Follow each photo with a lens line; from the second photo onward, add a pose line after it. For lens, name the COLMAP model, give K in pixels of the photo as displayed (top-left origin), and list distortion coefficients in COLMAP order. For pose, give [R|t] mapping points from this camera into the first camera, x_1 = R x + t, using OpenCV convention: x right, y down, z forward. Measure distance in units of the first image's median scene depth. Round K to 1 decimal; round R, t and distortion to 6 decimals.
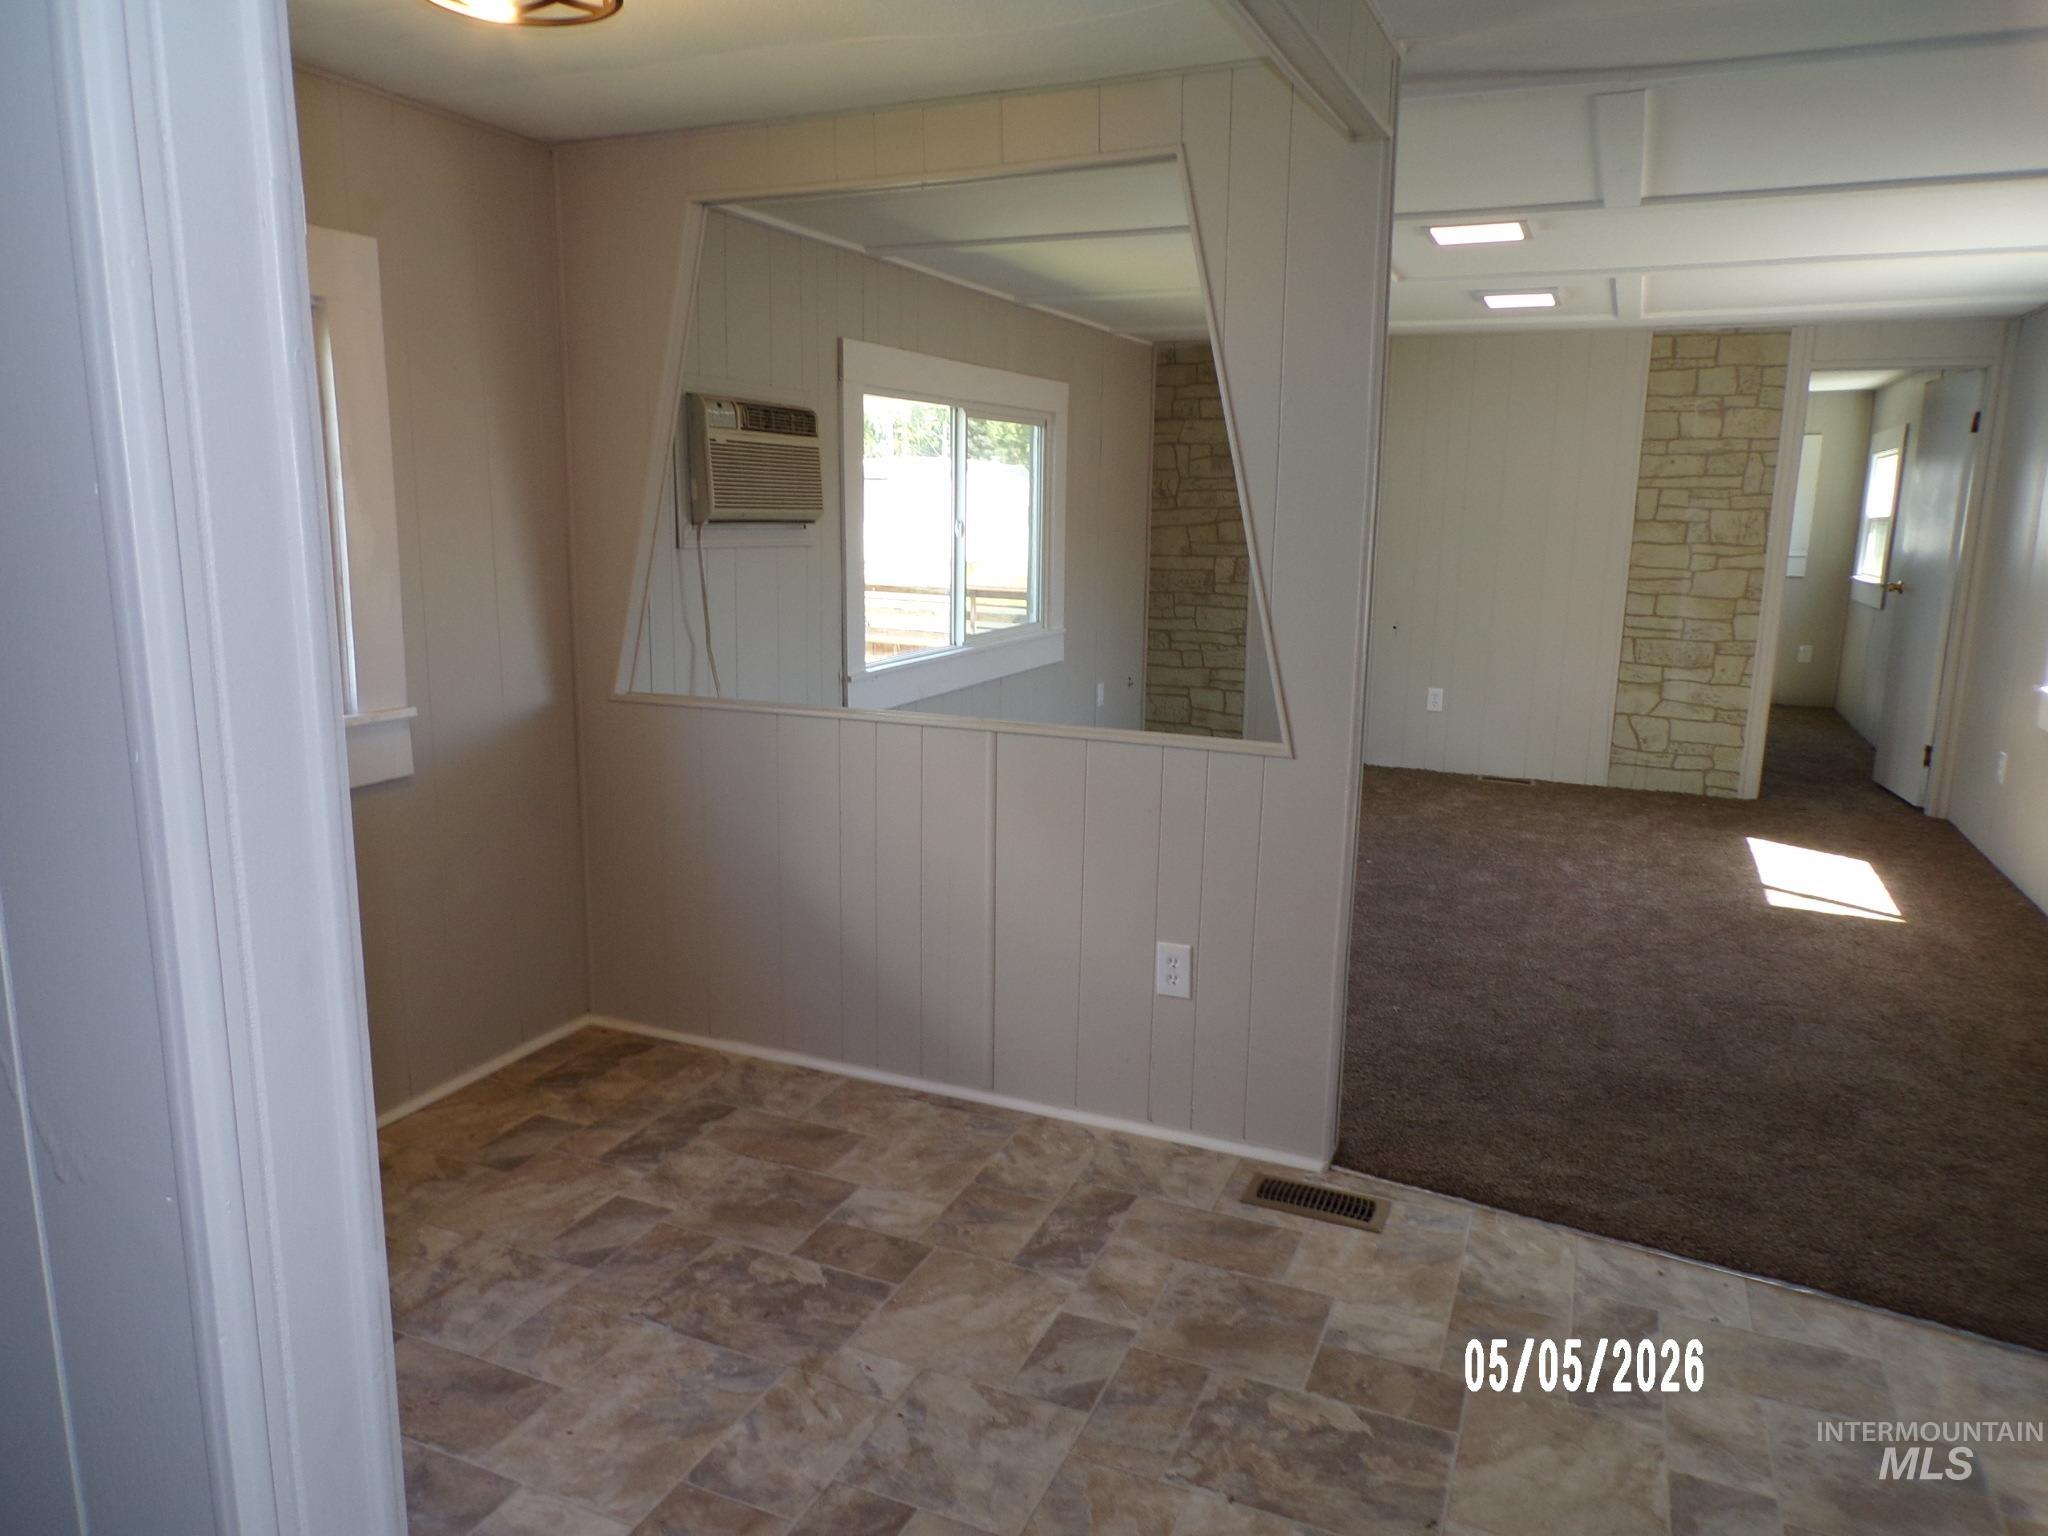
lens RADIAL K [[1388.5, 0, 1013.7], [0, 1388.5, 773.0], [0, 0, 1]] dist [-0.027265, 0.024674]
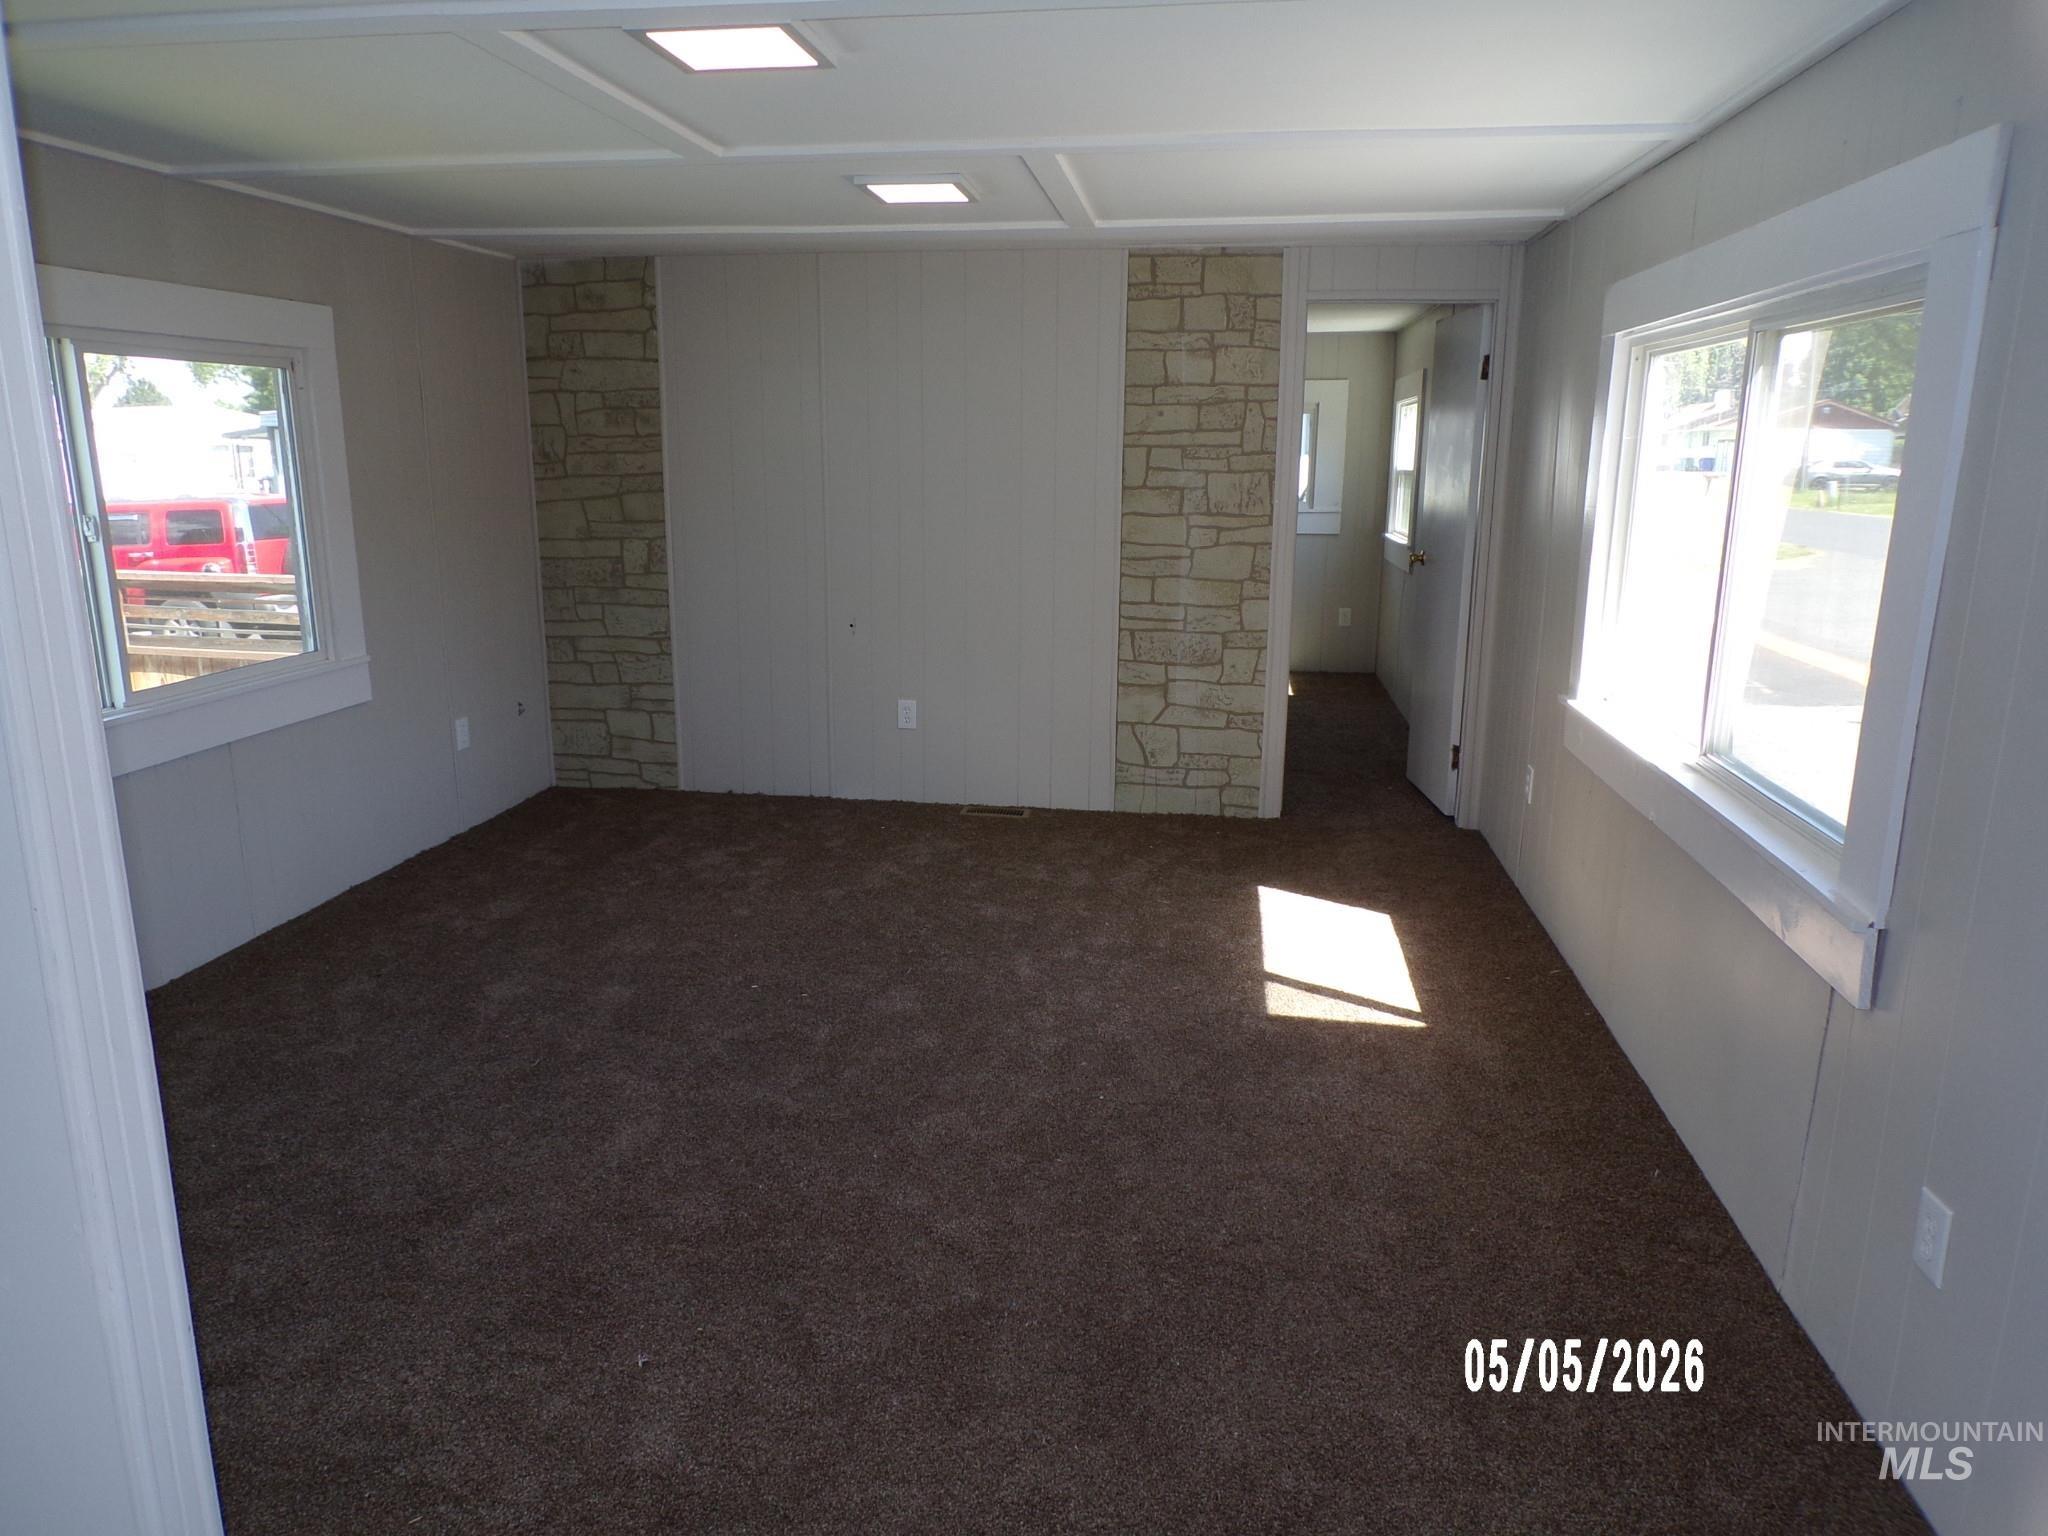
lens RADIAL K [[1388.5, 0, 1013.7], [0, 1388.5, 773.0], [0, 0, 1]] dist [-0.027265, 0.024674]
pose [[0.964742, -0.068301, 0.254180, 0.174061], [0.058099, 0.997183, 0.047439, -0.059035], [-0.256705, -0.030999, 0.965993, 0.232044]]
